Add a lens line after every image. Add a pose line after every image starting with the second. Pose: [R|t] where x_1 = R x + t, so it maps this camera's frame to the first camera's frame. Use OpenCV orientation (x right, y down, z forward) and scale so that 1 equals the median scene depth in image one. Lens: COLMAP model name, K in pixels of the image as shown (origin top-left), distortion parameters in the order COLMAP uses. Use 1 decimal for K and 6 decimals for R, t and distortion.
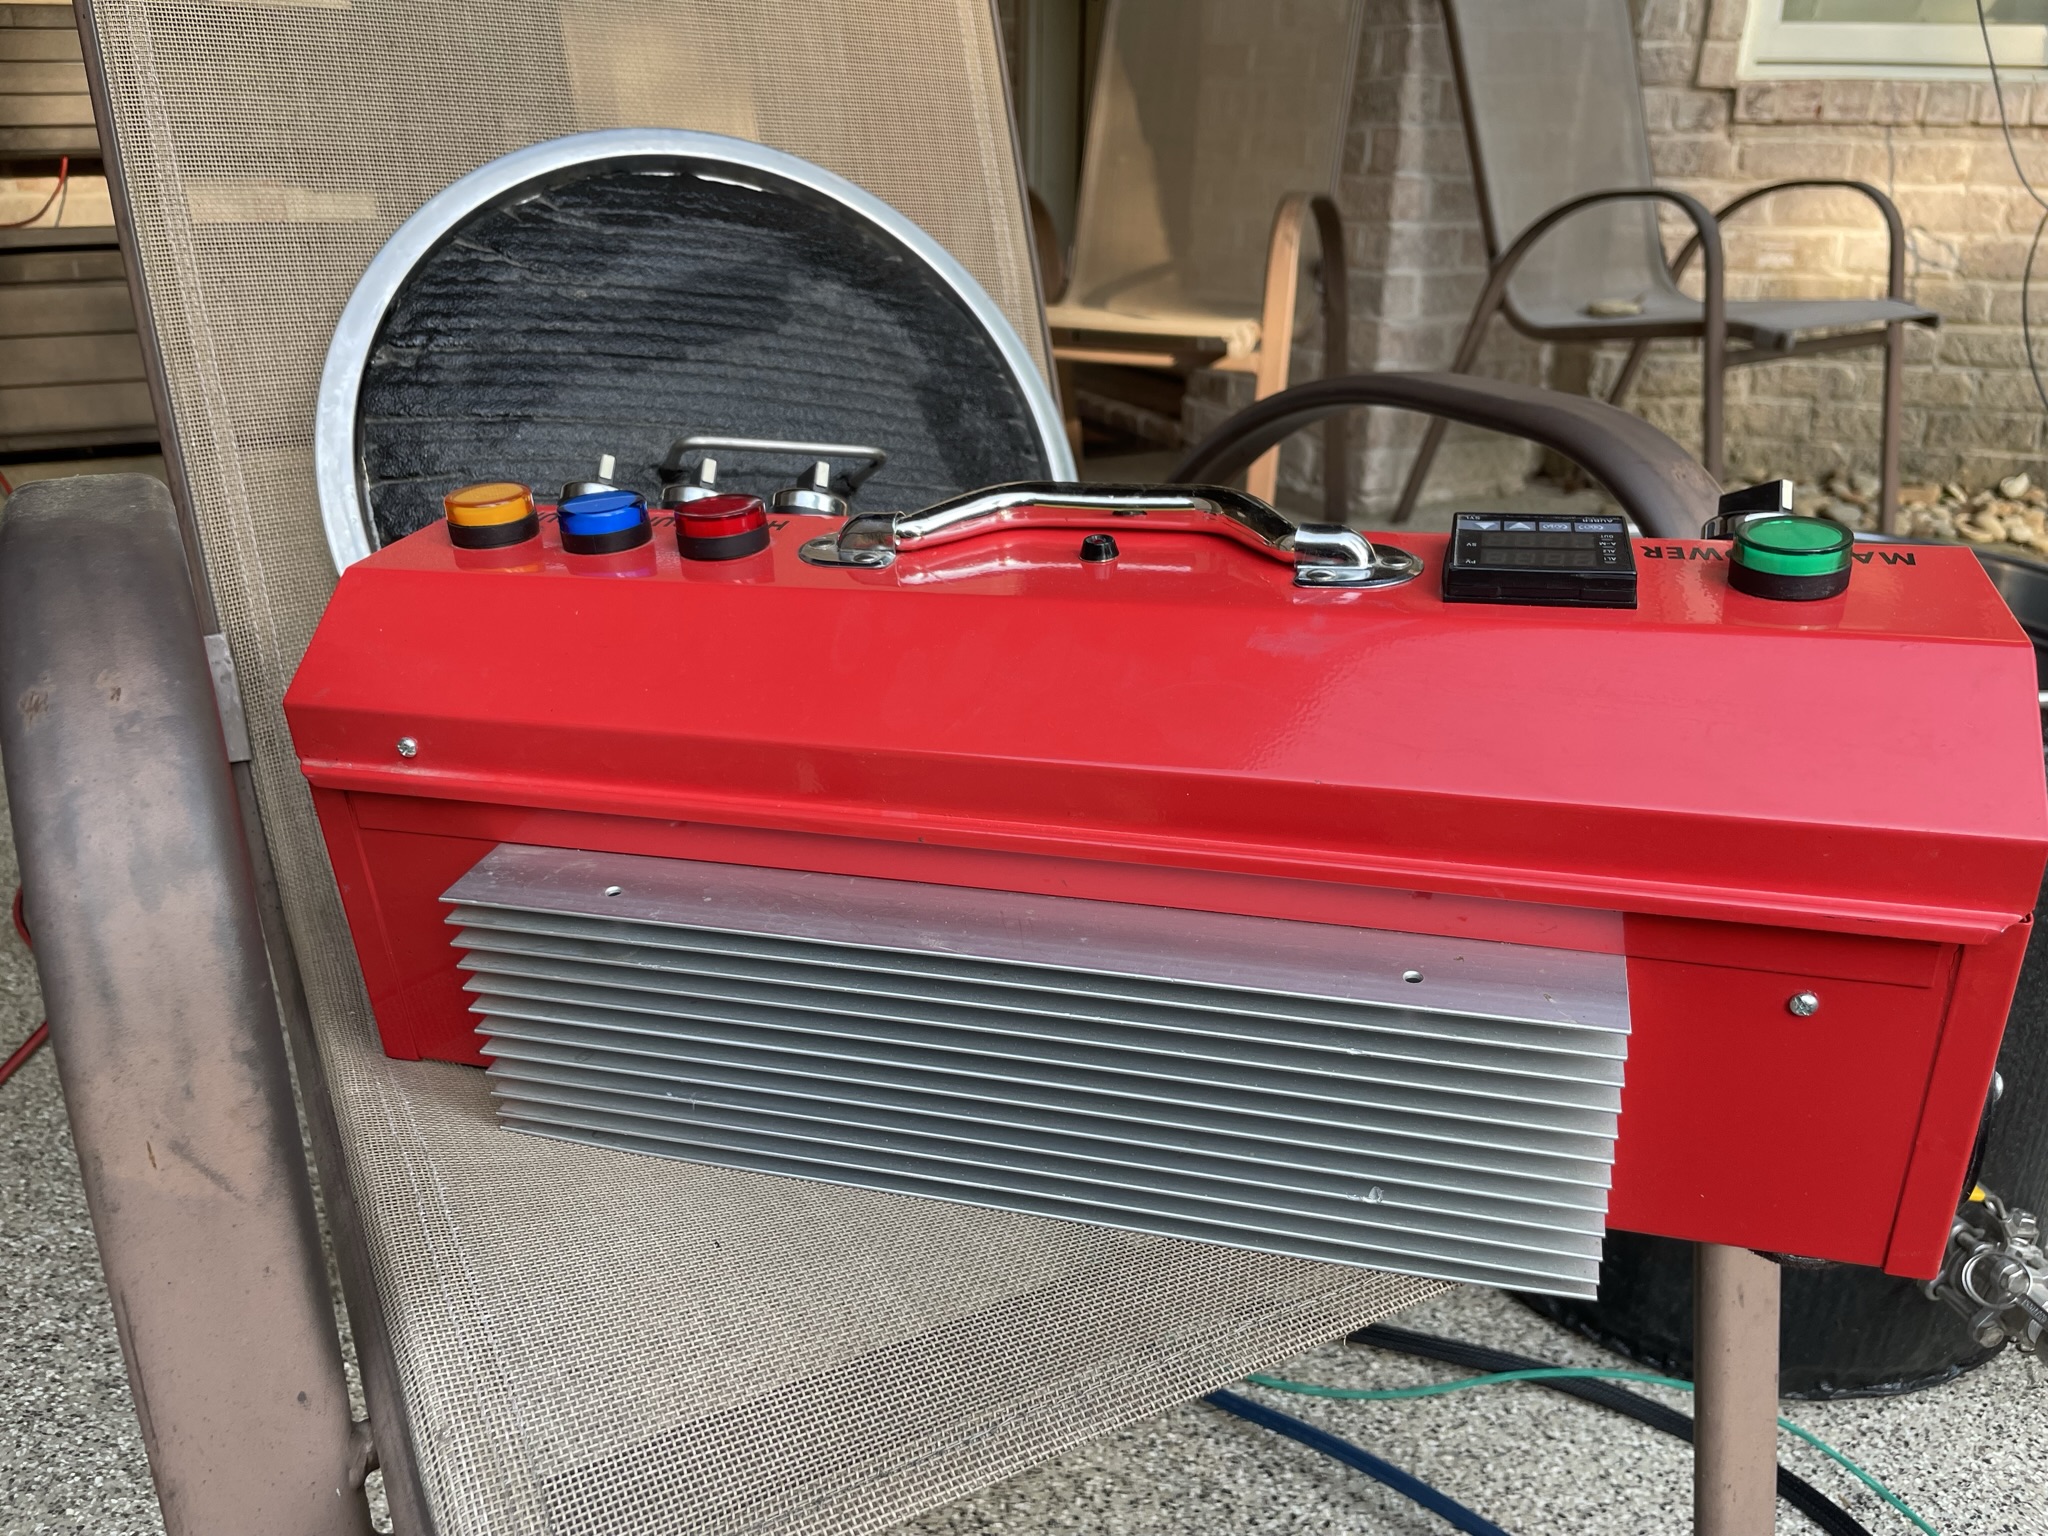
lens RADIAL K [[1588.7, 0, 1016.4], [0, 1588.7, 771.8], [0, 0, 1]] dist [0.052877, -0.083341]
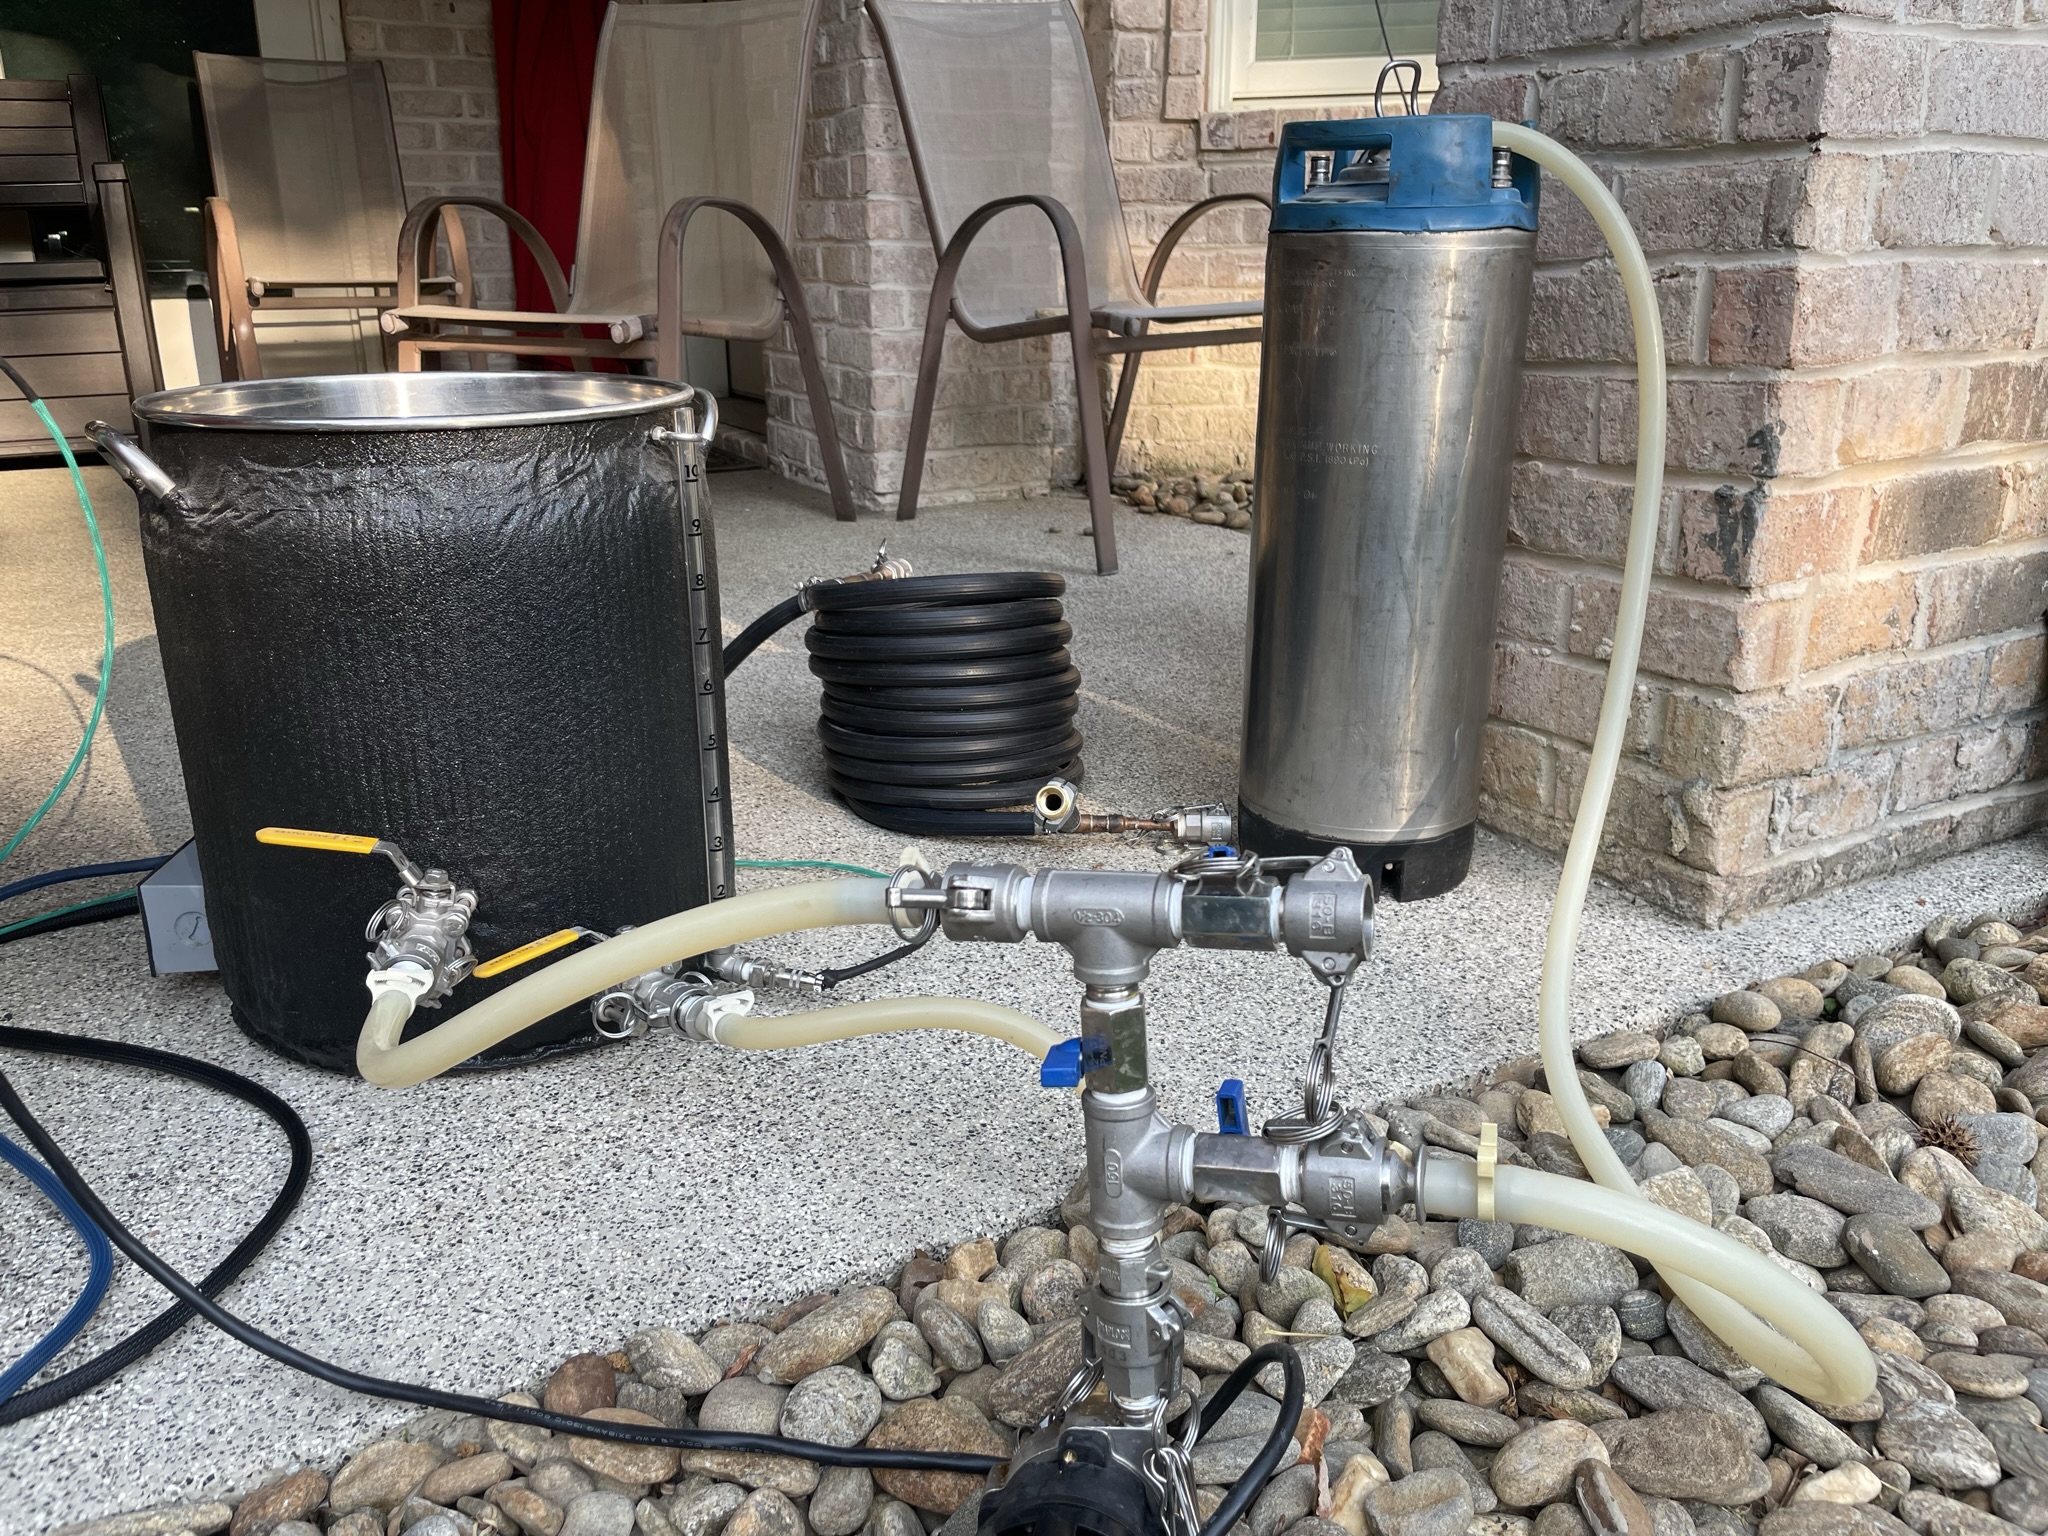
lens RADIAL K [[1583.3, 0, 1038.9], [0, 1583.3, 762.4], [0, 0, 1]] dist [0.045669, -0.066543]
pose [[0.999624, -0.021799, 0.016619, 0.999945], [0.022901, 0.997335, -0.069274, 0.272663], [-0.015065, 0.069629, 0.997459, -0.179646]]
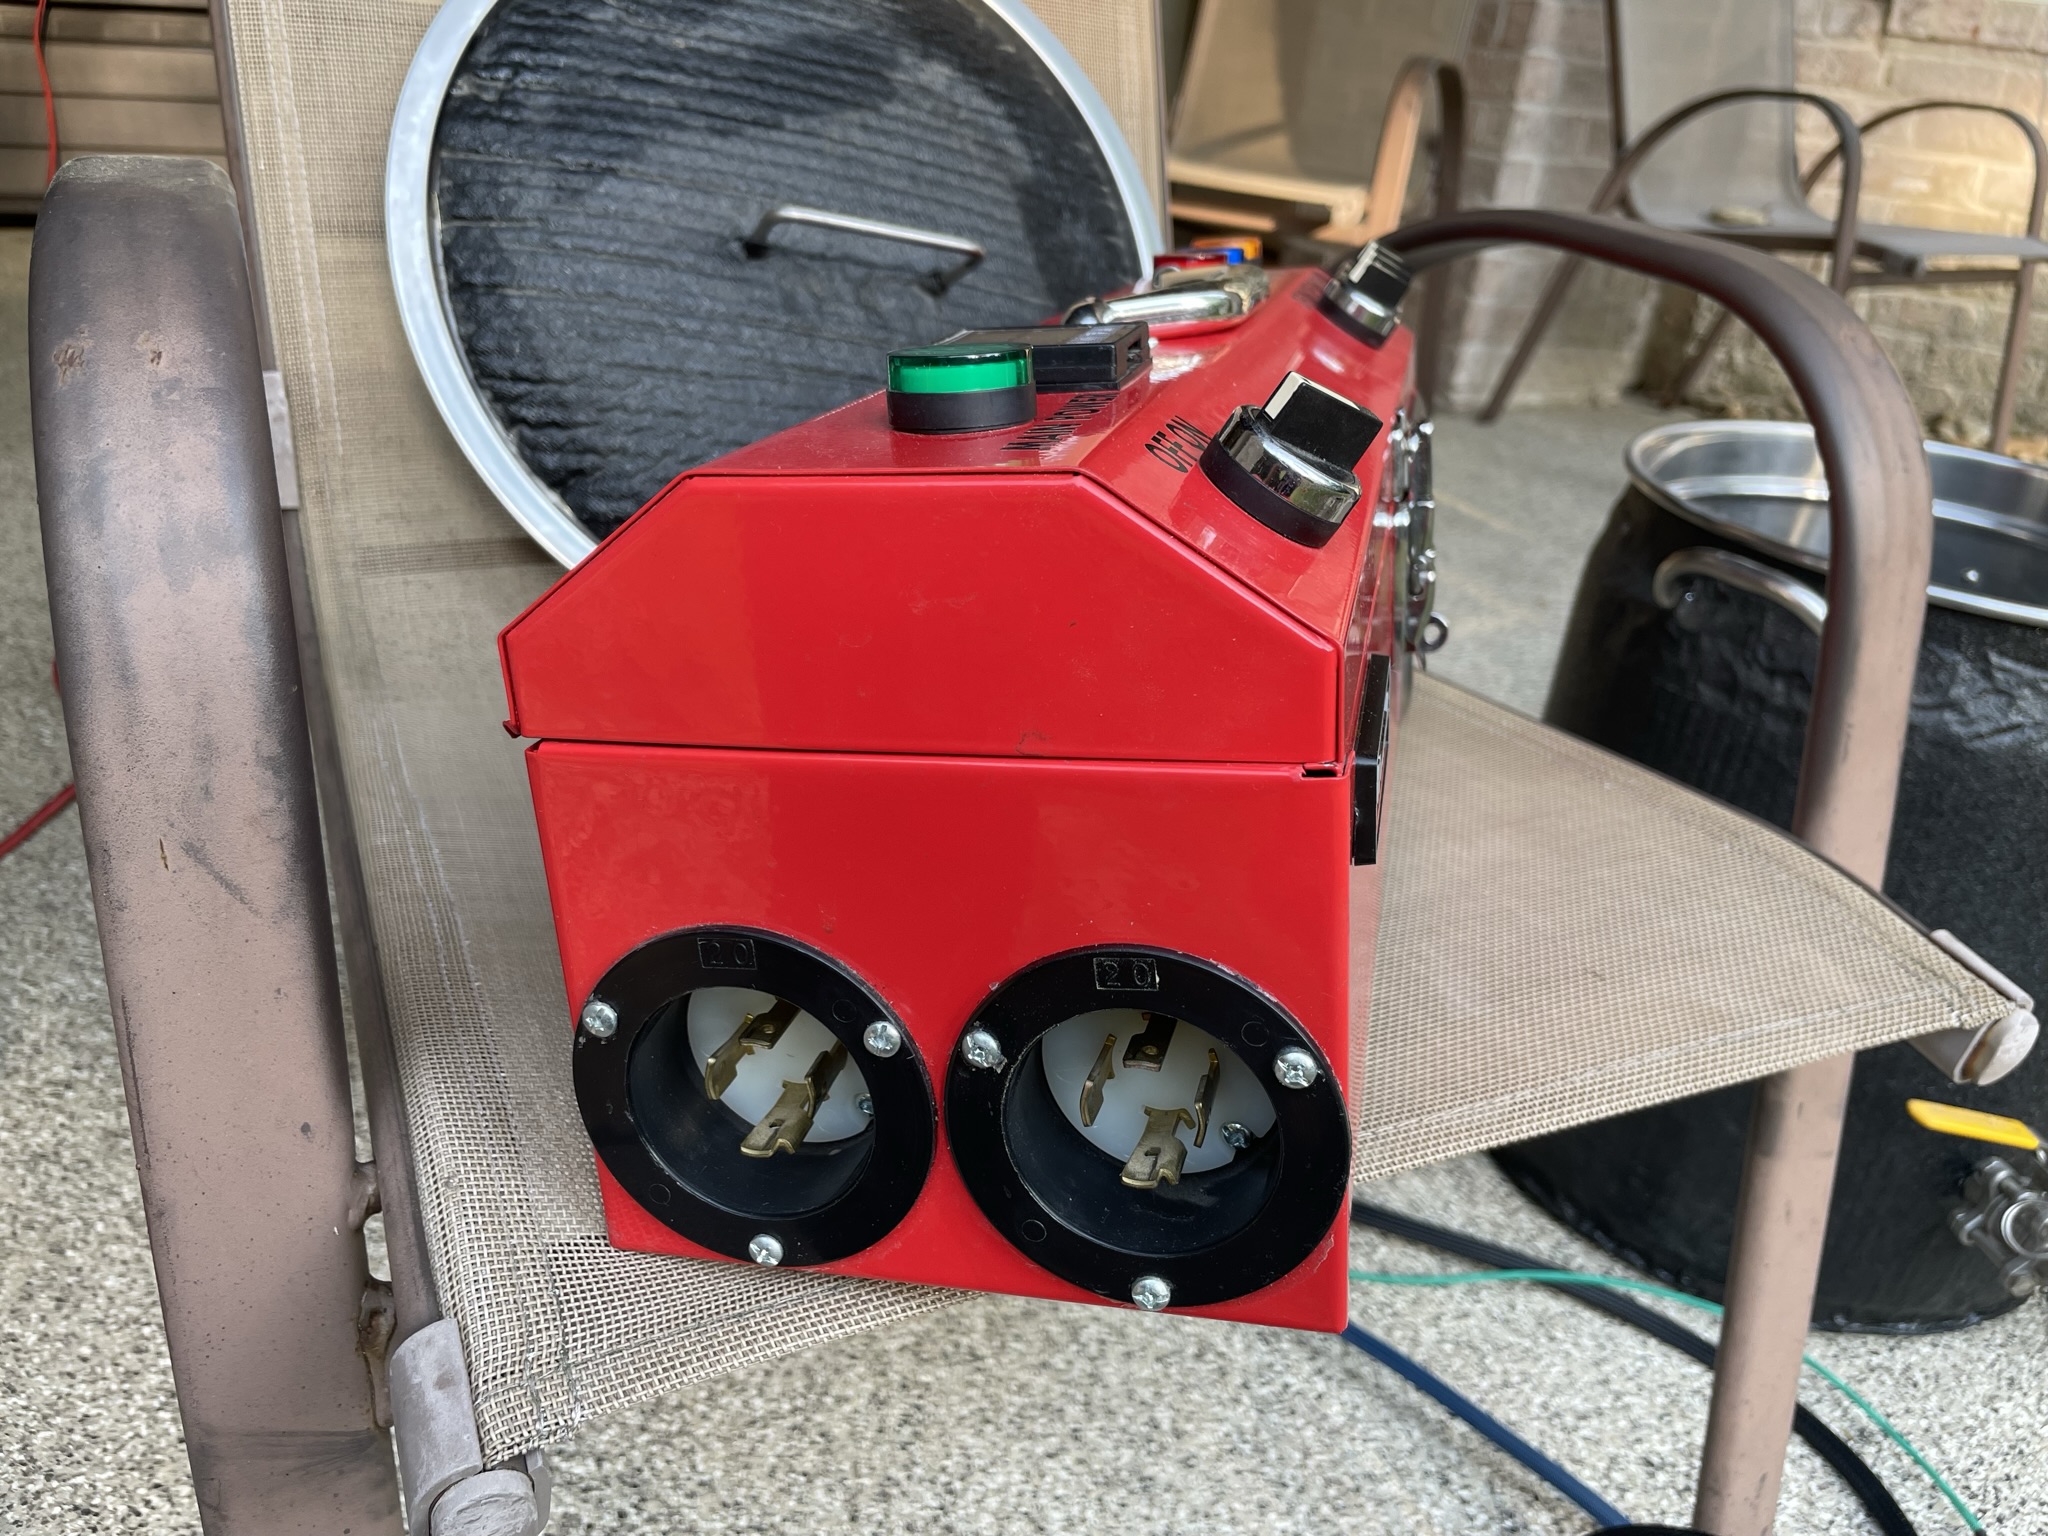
lens RADIAL K [[1588.7, 0, 1013.4], [0, 1588.7, 770.3], [0, 0, 1]] dist [0.052877, -0.083341]
pose [[0.994777, 0.100056, -0.020200, -0.012826], [-0.098320, 0.992416, 0.073786, 0.029120], [0.027429, -0.071415, 0.997070, 0.033537]]
